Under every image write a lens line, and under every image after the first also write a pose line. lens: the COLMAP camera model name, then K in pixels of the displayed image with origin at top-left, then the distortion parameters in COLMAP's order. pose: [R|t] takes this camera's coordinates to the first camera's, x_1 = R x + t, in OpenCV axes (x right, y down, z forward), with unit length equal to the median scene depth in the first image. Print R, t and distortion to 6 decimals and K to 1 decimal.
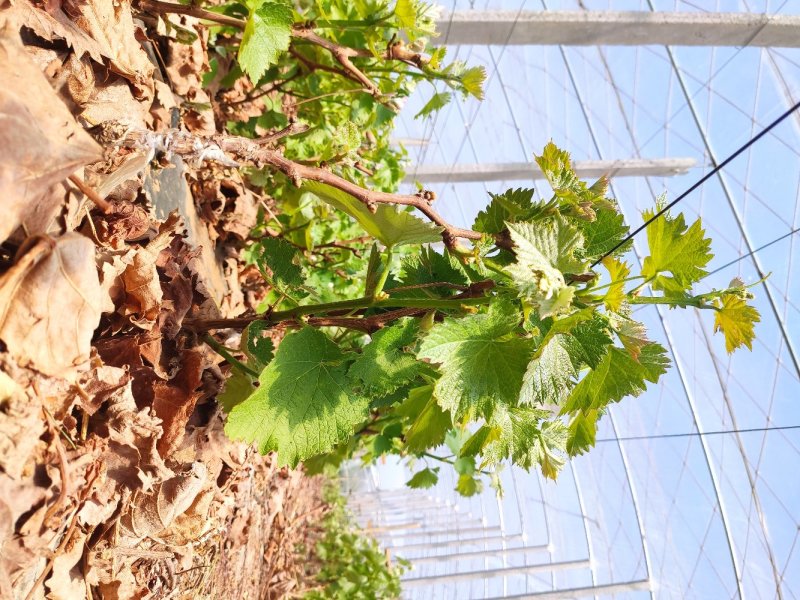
lens RADIAL K [[634.9, 0, 400.0], [0, 634.9, 300.0], [0, 0, 1]] dist [0.004195, -0.007286]
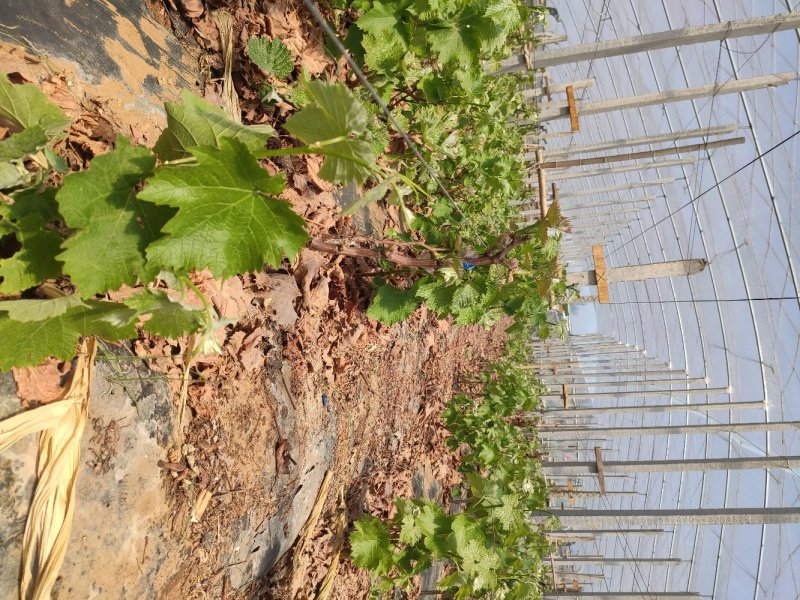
lens RADIAL K [[634.9, 0, 400.0], [0, 634.9, 300.0], [0, 0, 1]] dist [0.004195, -0.007286]
pose [[0.950925, -0.000396, -0.309420, 0.384239], [0.073402, 0.971743, 0.224339, -0.251728], [0.300588, -0.236042, 0.924084, -0.830023]]
